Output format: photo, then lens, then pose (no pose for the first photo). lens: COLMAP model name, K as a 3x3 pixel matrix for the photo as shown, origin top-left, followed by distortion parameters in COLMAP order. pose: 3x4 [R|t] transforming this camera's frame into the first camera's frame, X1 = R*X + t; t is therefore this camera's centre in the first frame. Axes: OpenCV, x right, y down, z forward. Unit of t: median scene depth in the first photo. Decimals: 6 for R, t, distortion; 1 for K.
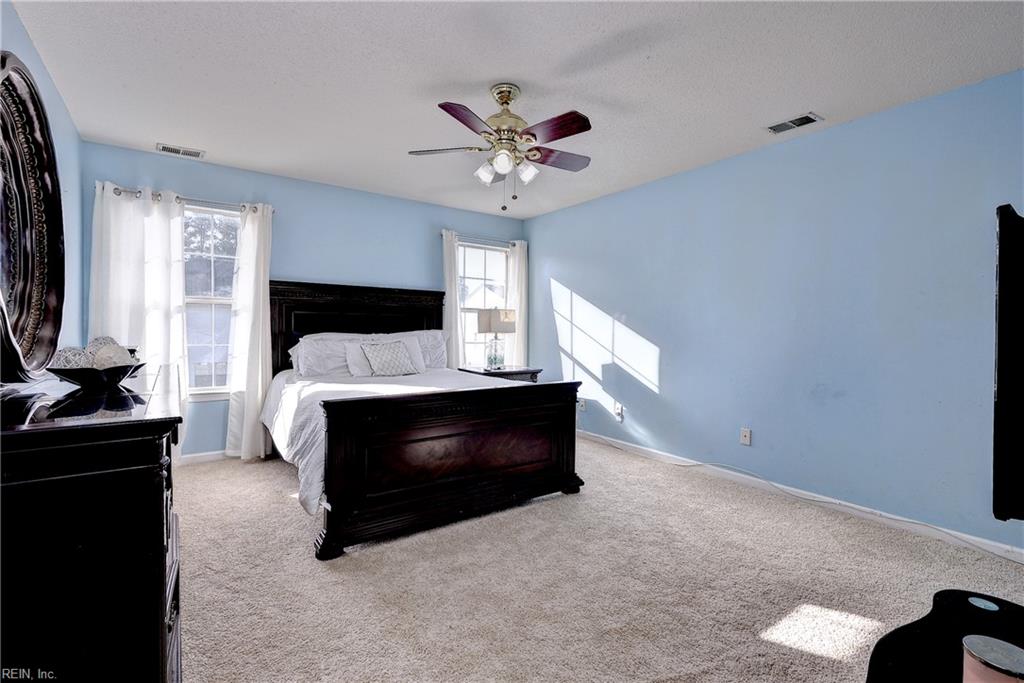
lens RADIAL K [[467.7, 0, 531.0], [0, 467.7, 320.0], [0, 0, 1]] dist [0.001299, 0.000198]
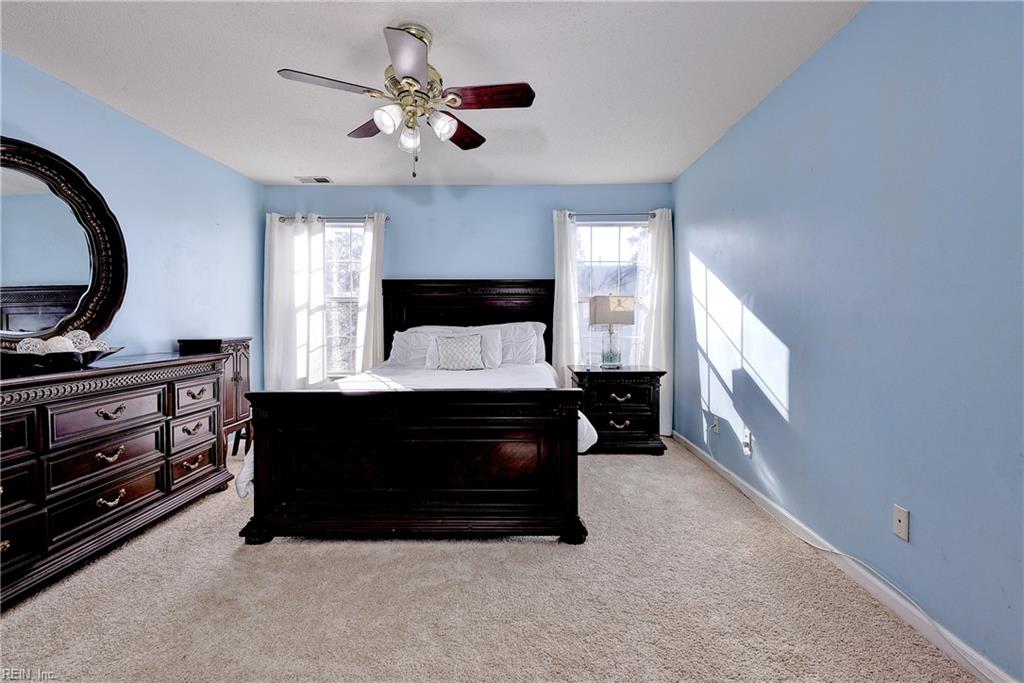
lens RADIAL K [[472.9, 0, 515.6], [0, 472.9, 314.9], [0, 0, 1]] dist [0.017354, -0.000043]
pose [[0.793086, -0.017137, -0.608869, 0.362546], [0.022744, 0.999740, 0.001487, 0.005708], [0.608685, -0.015027, 0.793270, 0.270131]]
